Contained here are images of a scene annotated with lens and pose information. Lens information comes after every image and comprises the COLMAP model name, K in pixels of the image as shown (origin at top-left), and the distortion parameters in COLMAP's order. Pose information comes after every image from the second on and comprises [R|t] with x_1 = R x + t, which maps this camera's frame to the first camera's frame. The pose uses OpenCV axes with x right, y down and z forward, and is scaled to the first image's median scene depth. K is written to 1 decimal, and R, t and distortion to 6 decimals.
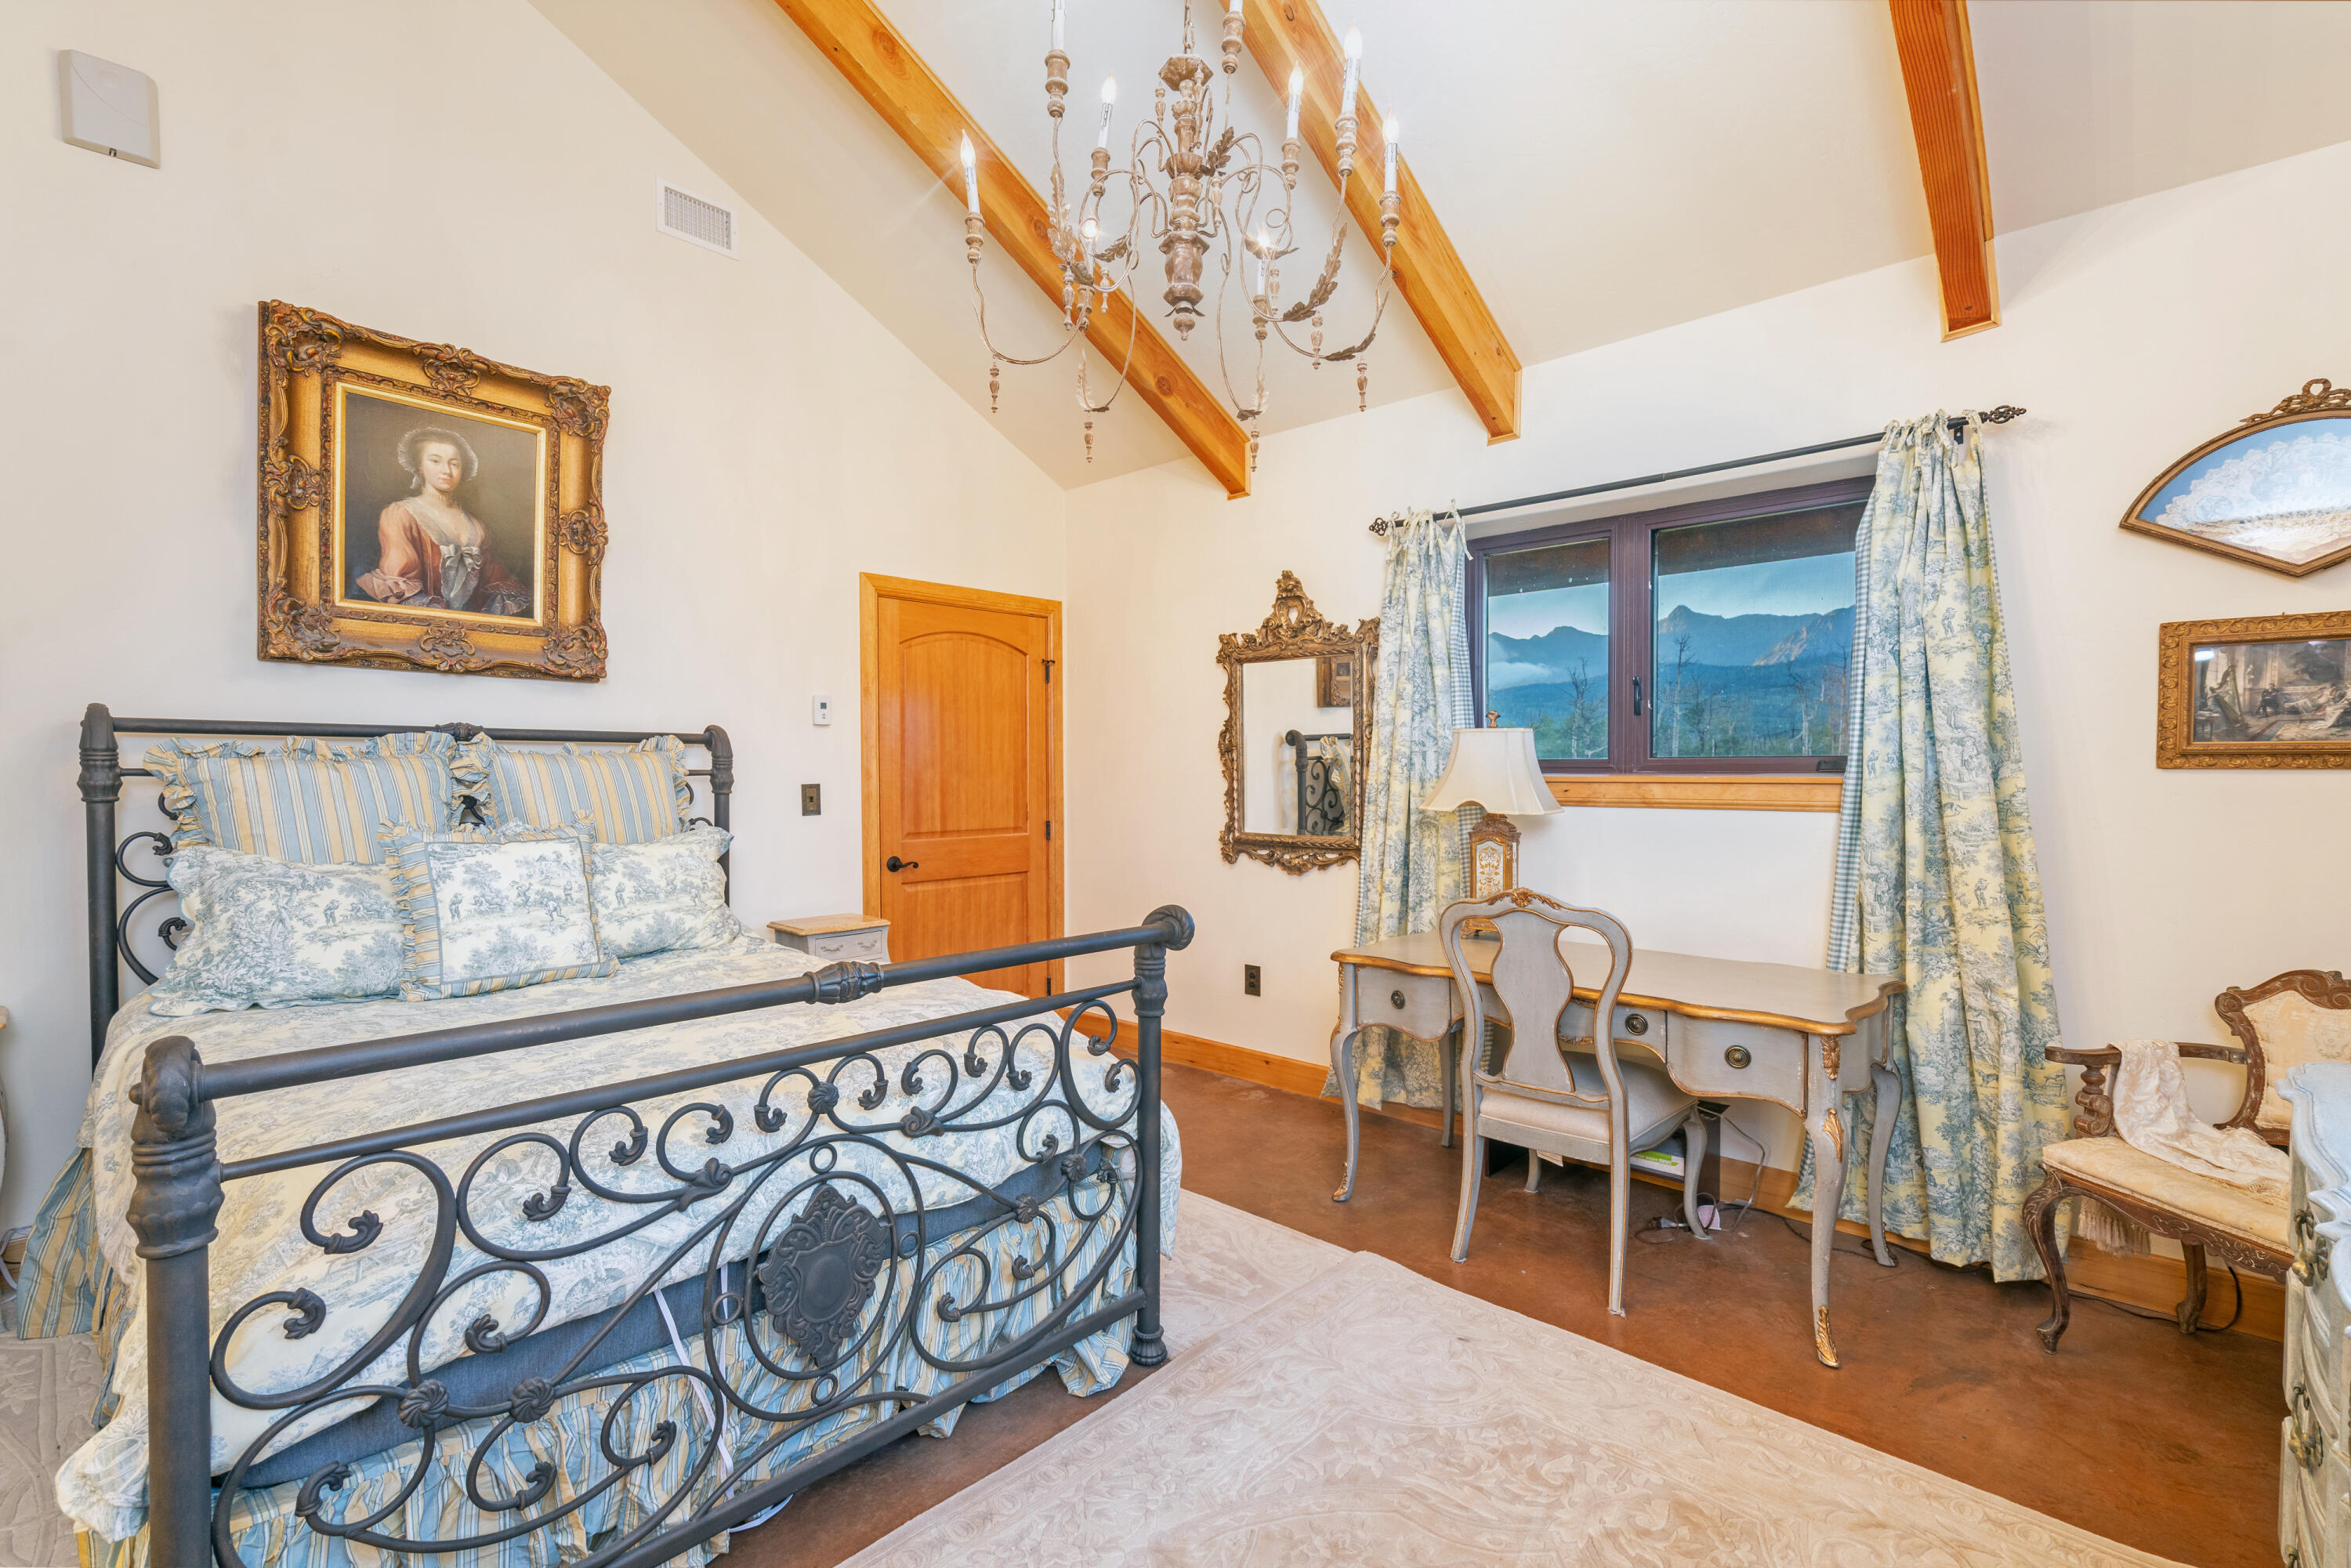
lens RADIAL K [[1082.5, 0, 1169.8], [0, 1082.5, 777.0], [0, 0, 1]] dist [-0.003398, 0.000004]
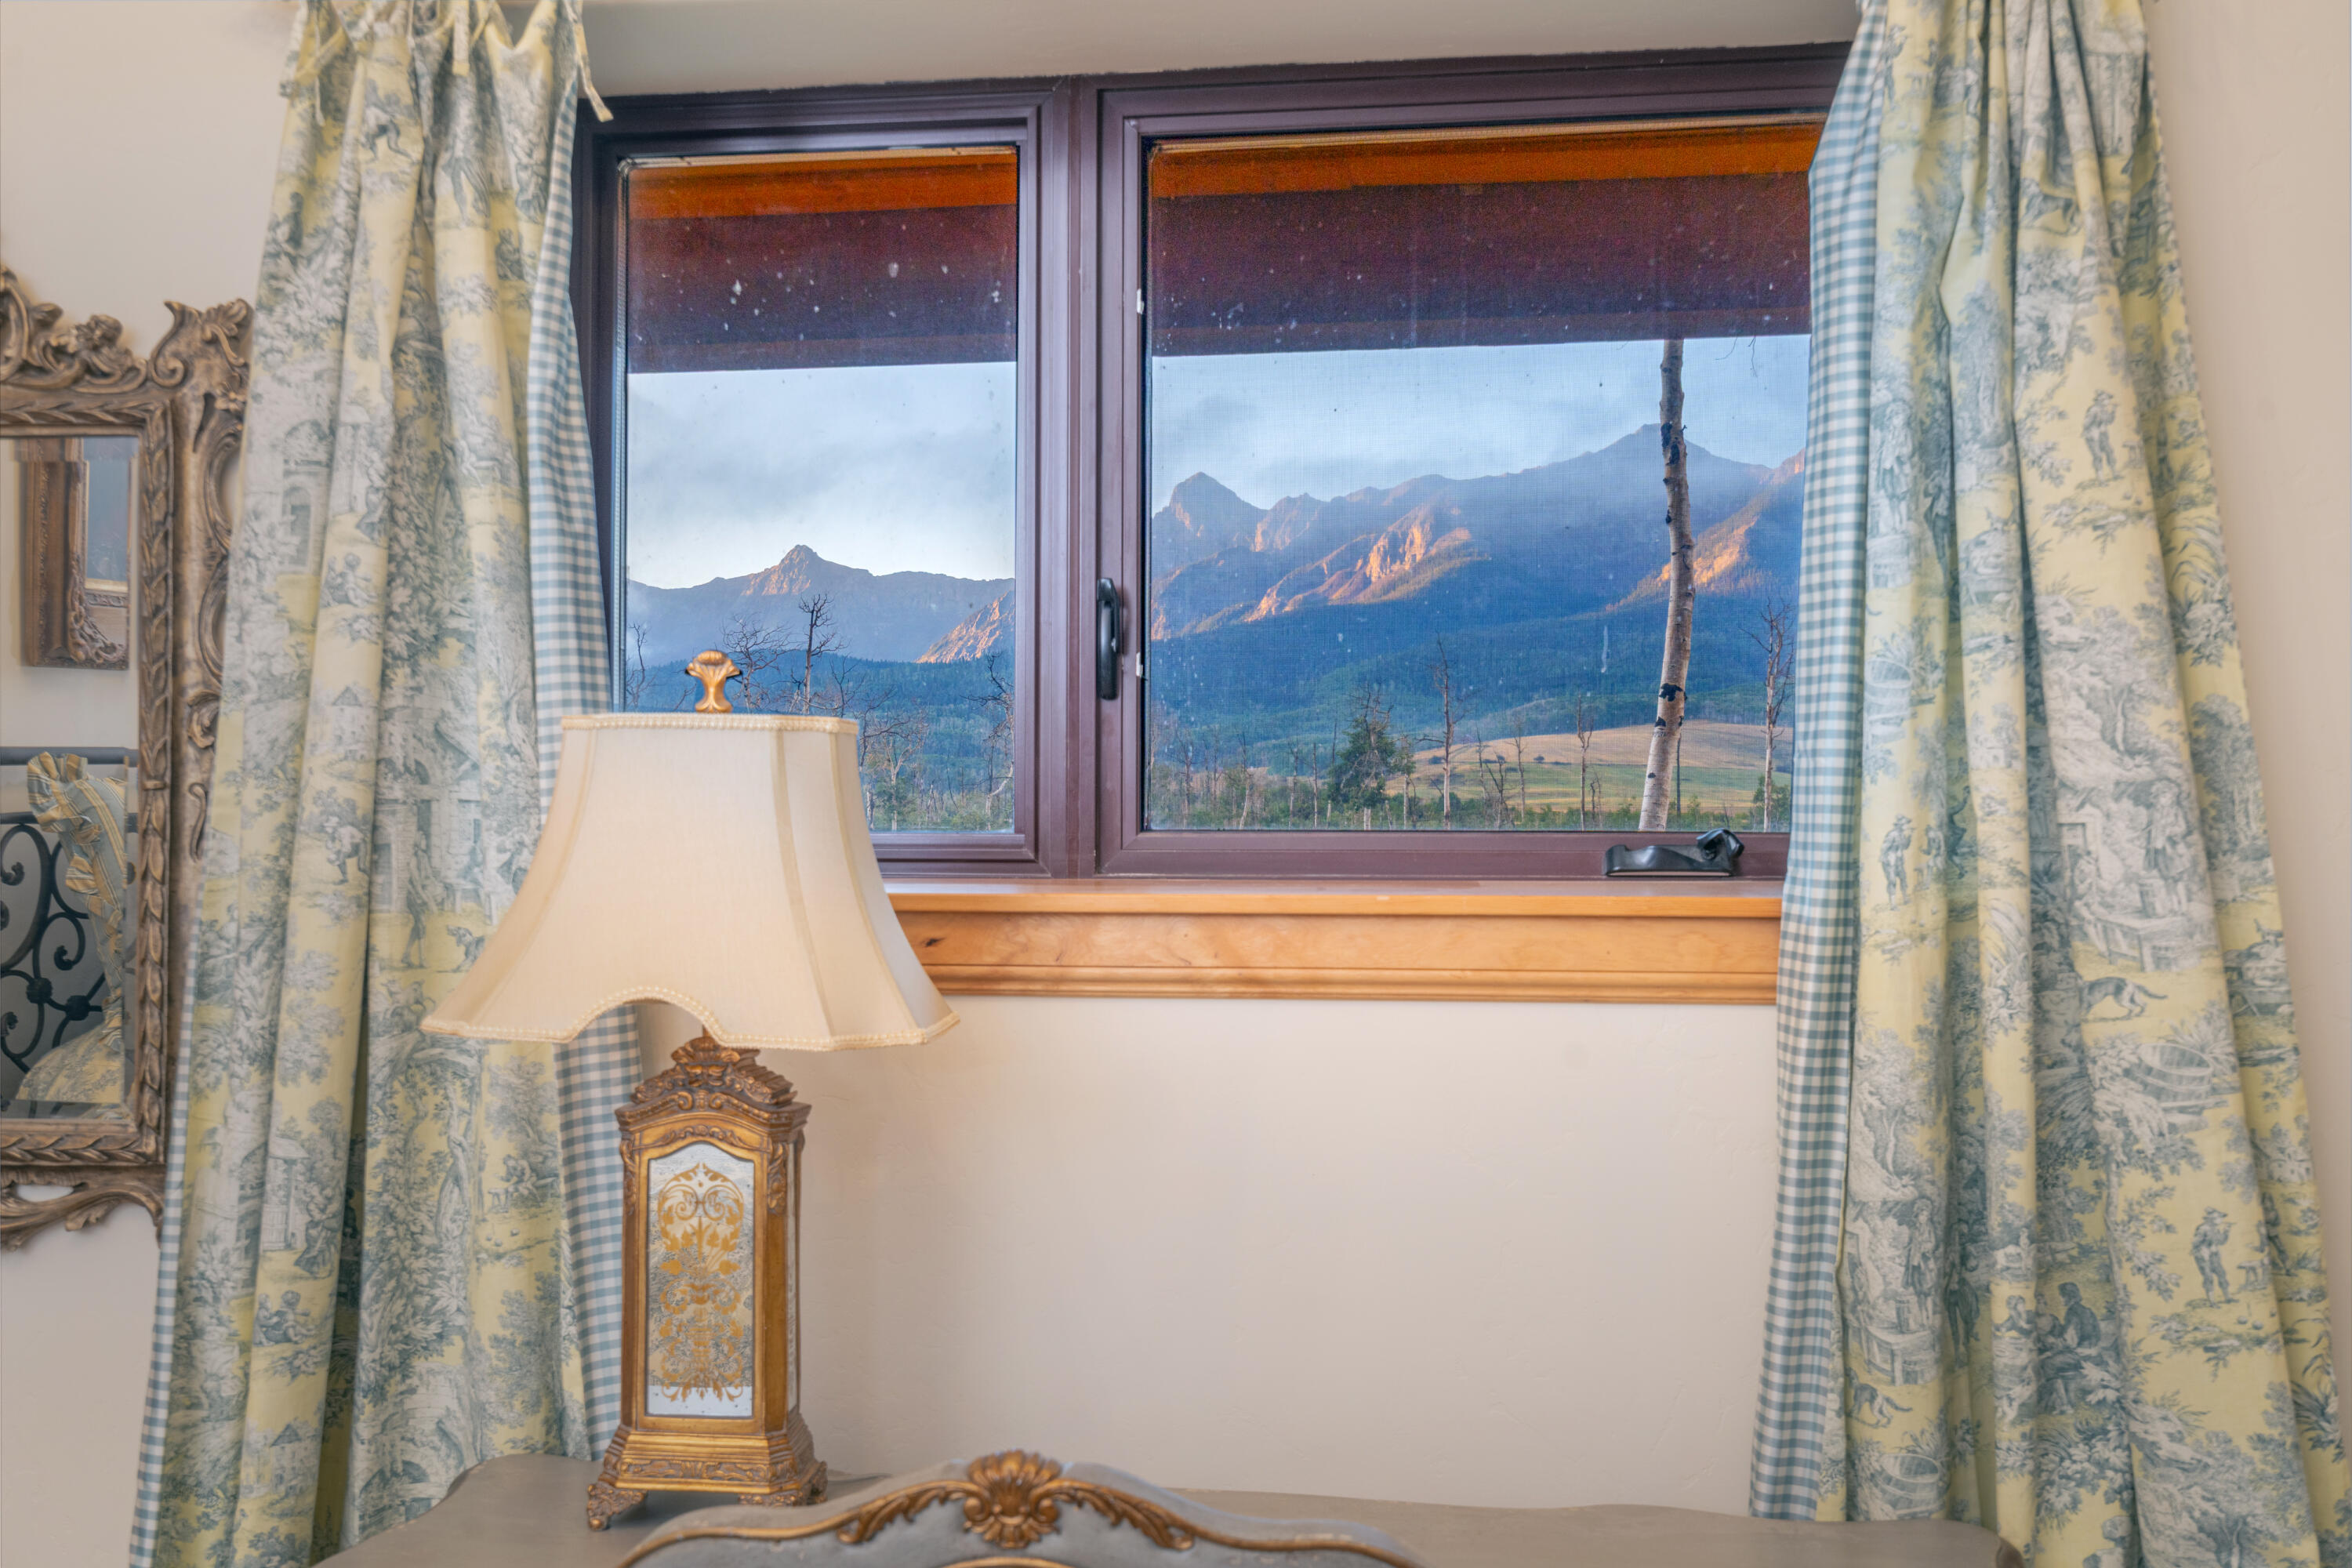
lens RADIAL K [[2198.1, 0, 1178.8], [0, 2198.1, 820.2], [0, 0, 1]] dist [-0.014101, 0.000000]
pose [[0.818607, 0.012263, 0.574223, 0.075378], [-0.001422, 0.999812, -0.019325, -0.008130], [-0.574352, 0.015003, 0.818471, 0.445090]]
